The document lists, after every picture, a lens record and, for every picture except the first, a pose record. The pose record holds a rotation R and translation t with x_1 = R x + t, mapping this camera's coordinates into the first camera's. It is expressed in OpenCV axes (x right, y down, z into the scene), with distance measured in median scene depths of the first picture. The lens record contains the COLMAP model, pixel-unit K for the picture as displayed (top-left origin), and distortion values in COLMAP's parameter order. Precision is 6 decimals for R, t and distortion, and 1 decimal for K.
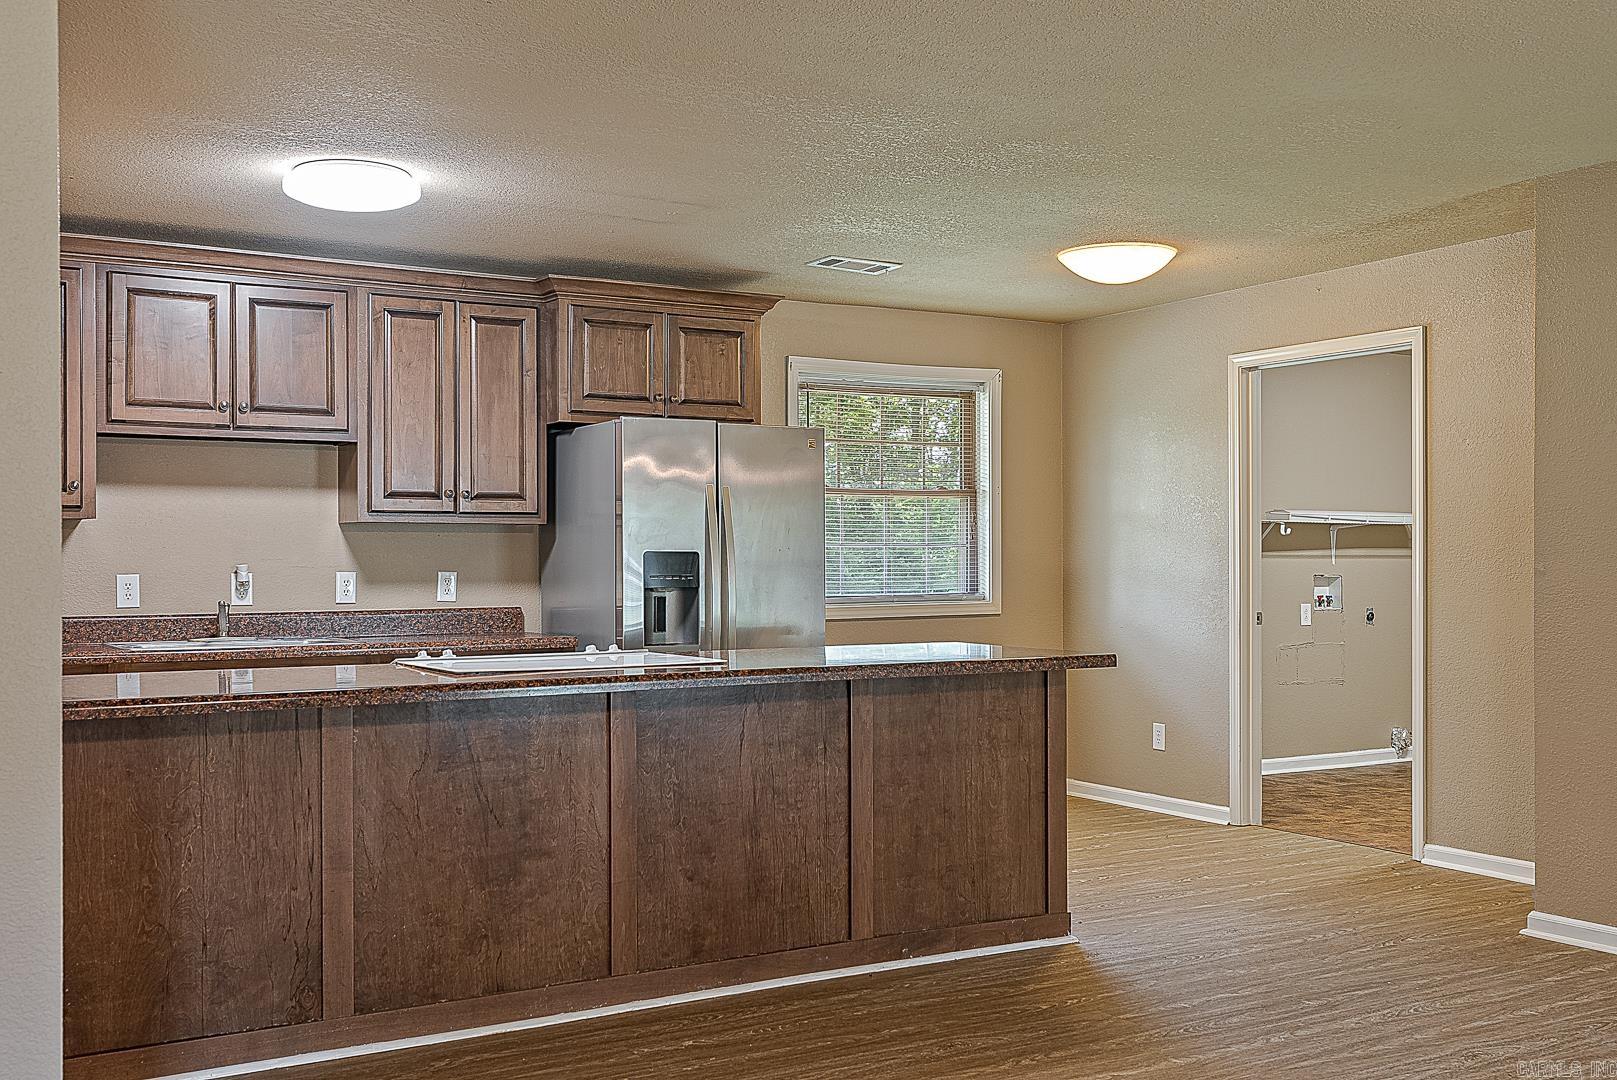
lens RADIAL K [[1610.7, 0, 810.0], [0, 1610.7, 565.7], [0, 0, 1]] dist [0.009139, 0.000000]
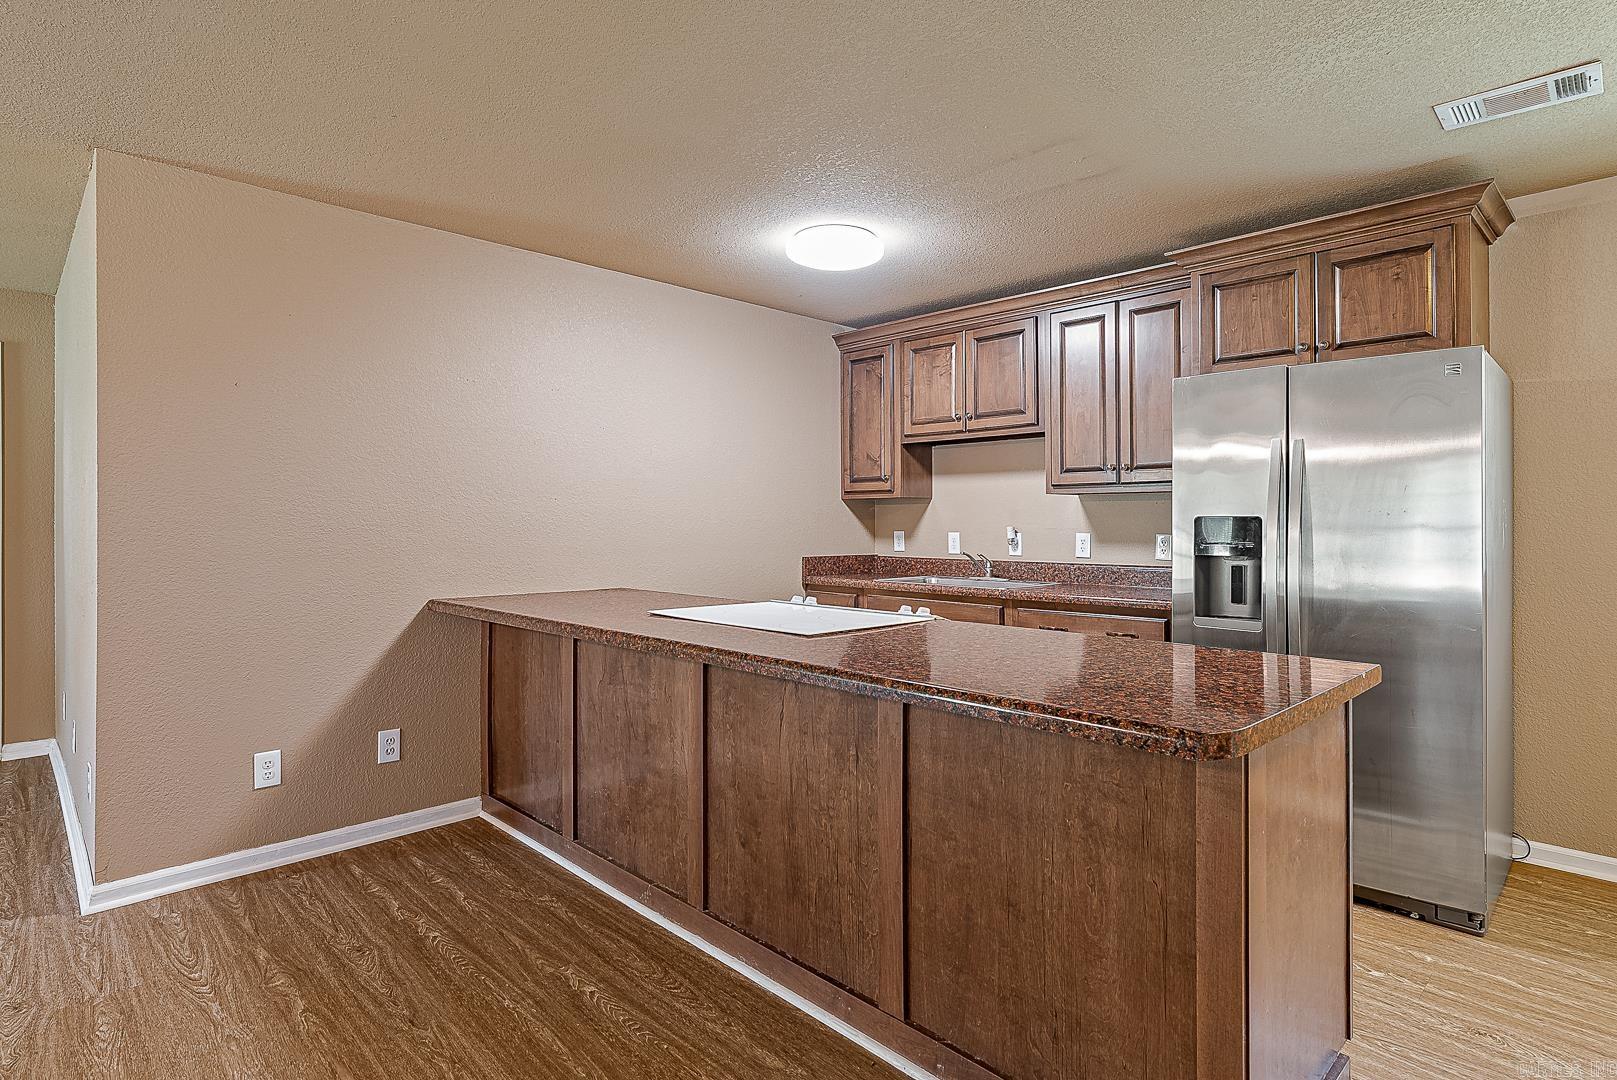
lens RADIAL K [[836.7, 0, 821.0], [0, 836.7, 515.3], [0, 0, 1]] dist [-0.004677, 0.001206]
pose [[0.241955, -0.004832, -0.970276, 0.317098], [-0.003808, 0.999975, -0.005930, -0.005650], [0.970280, 0.005130, 0.241930, 0.658435]]
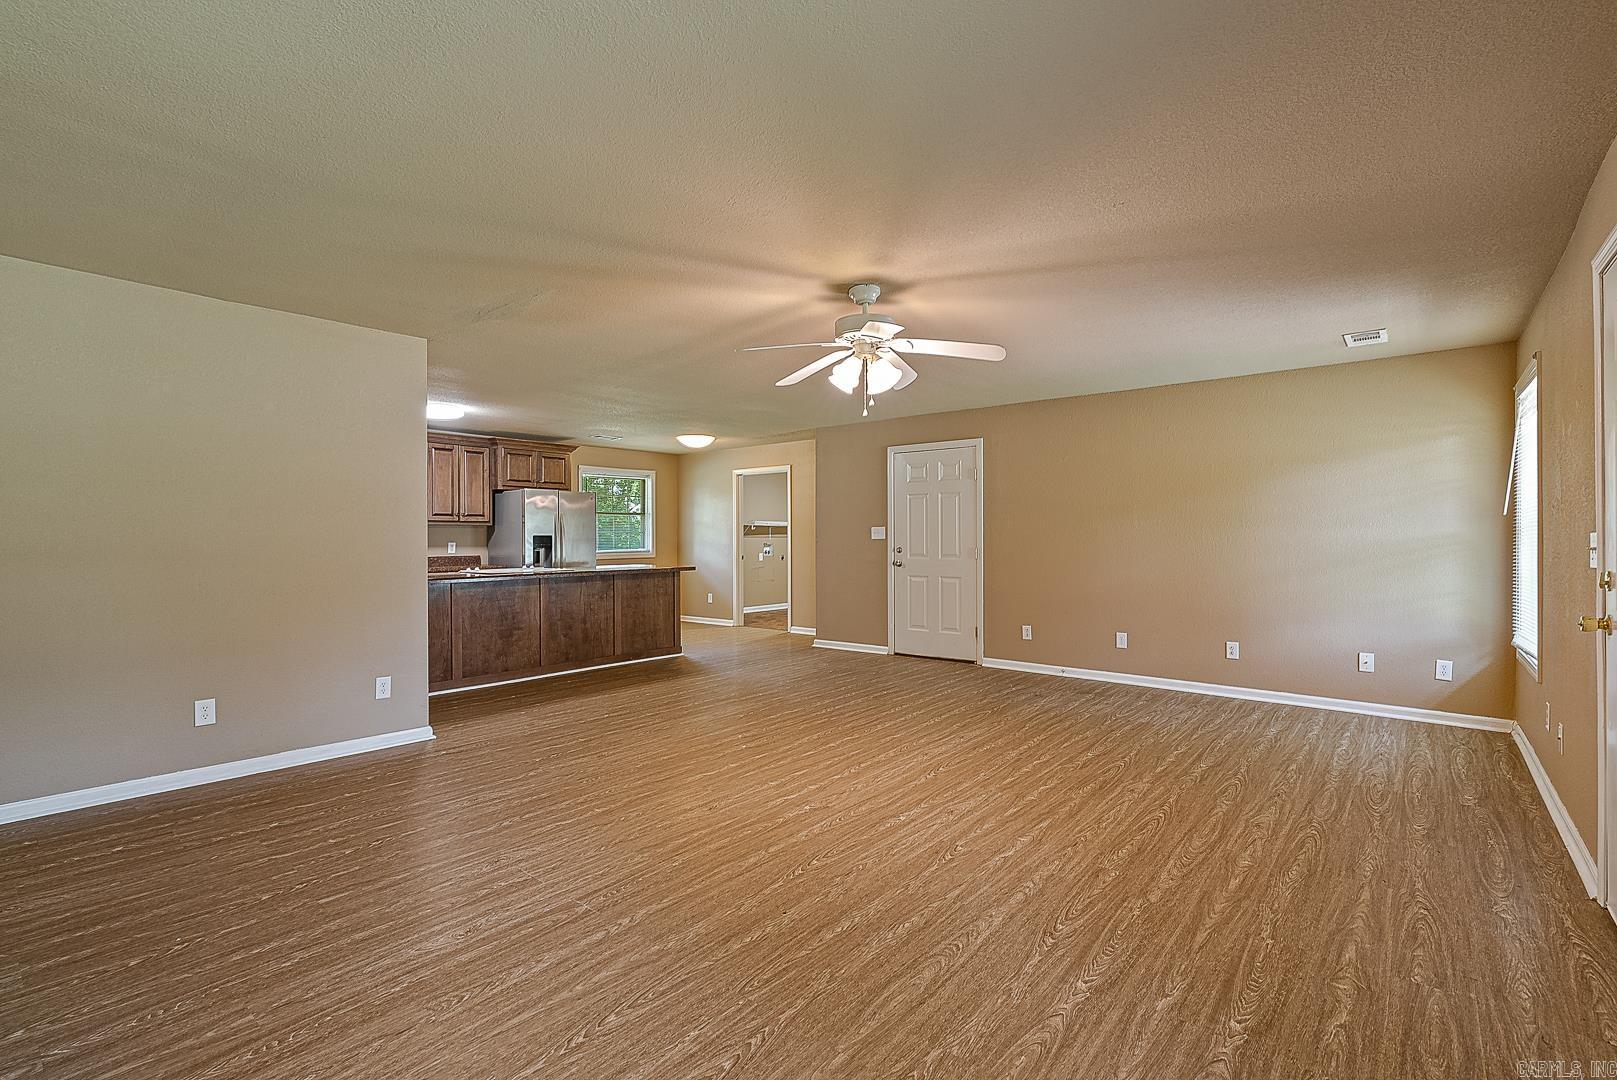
lens RADIAL K [[733.3, 0, 809.3], [0, 733.3, 540.1], [0, 0, 1]] dist [-0.003673, 0.000624]
pose [[0.942087, -0.001106, 0.335368, -0.075821], [0.001640, 0.999998, -0.001309, 0.002352], [-0.335365, 0.001783, 0.942086, -0.396611]]
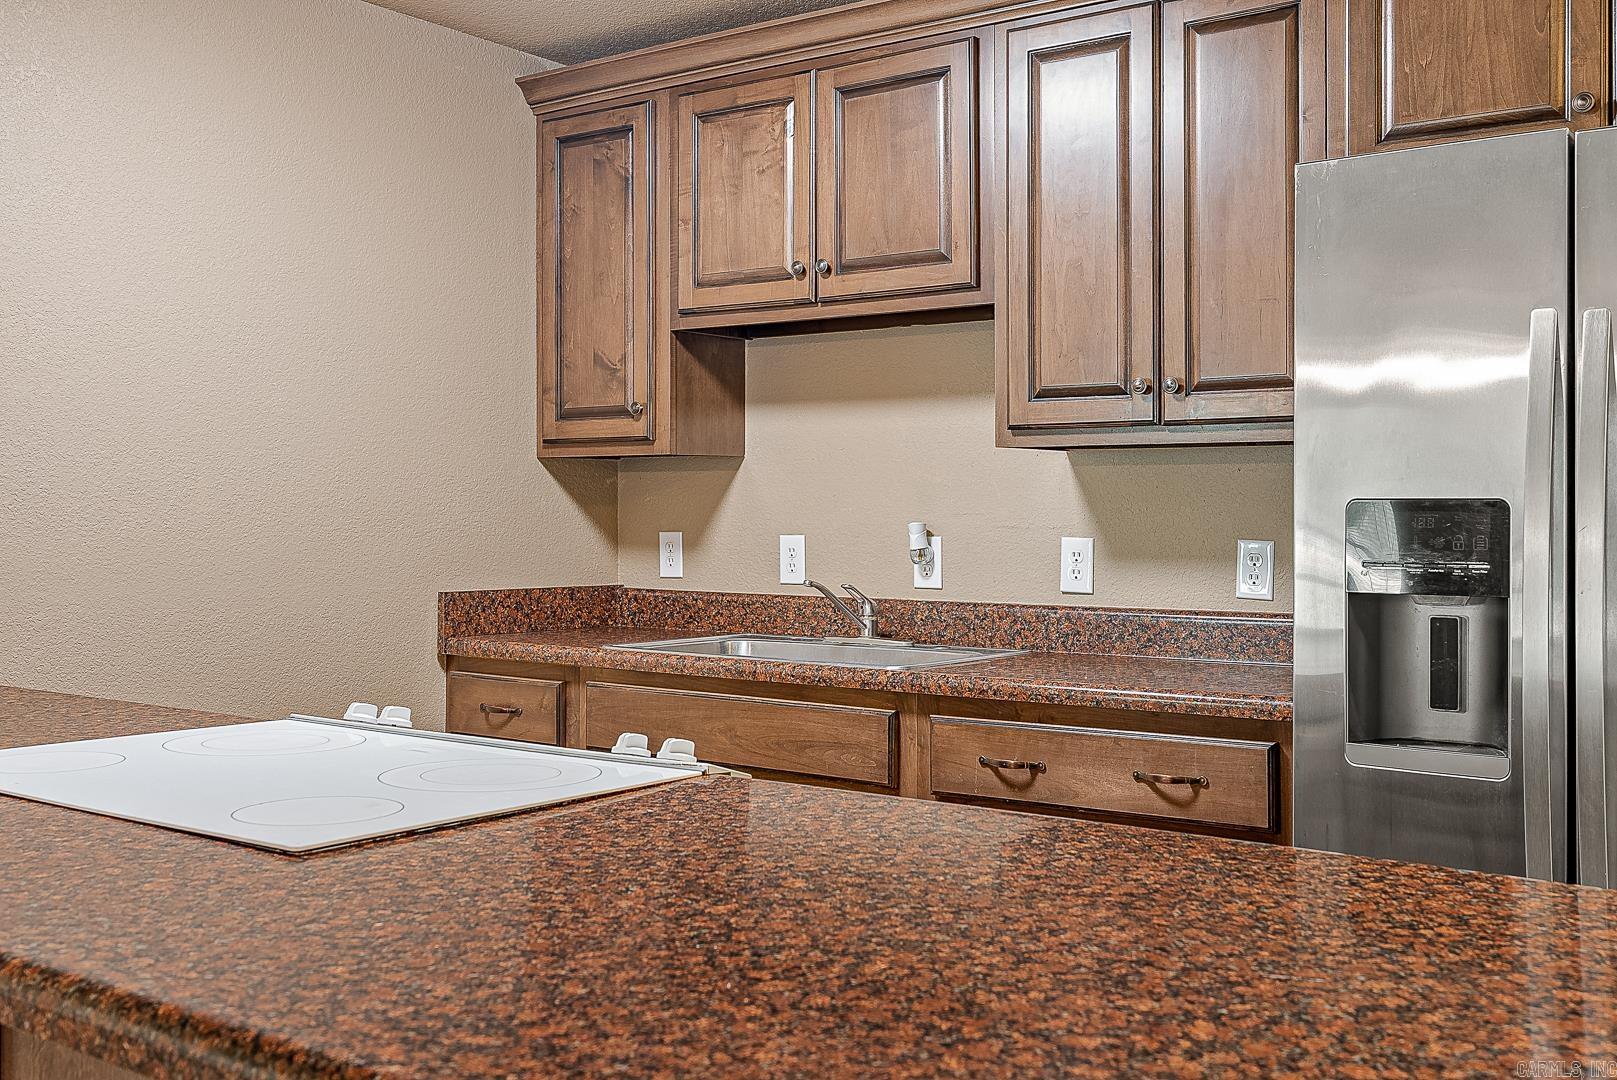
lens RADIAL K [[1610.7, 0, 824.3], [0, 1610.7, 487.9], [0, 0, 1]] dist [0.009139, 0.000000]
pose [[0.391426, -0.010258, -0.920152, 0.204472], [-0.006809, 0.999878, -0.014043, -0.004982], [0.920184, 0.011762, 0.391308, 0.720450]]
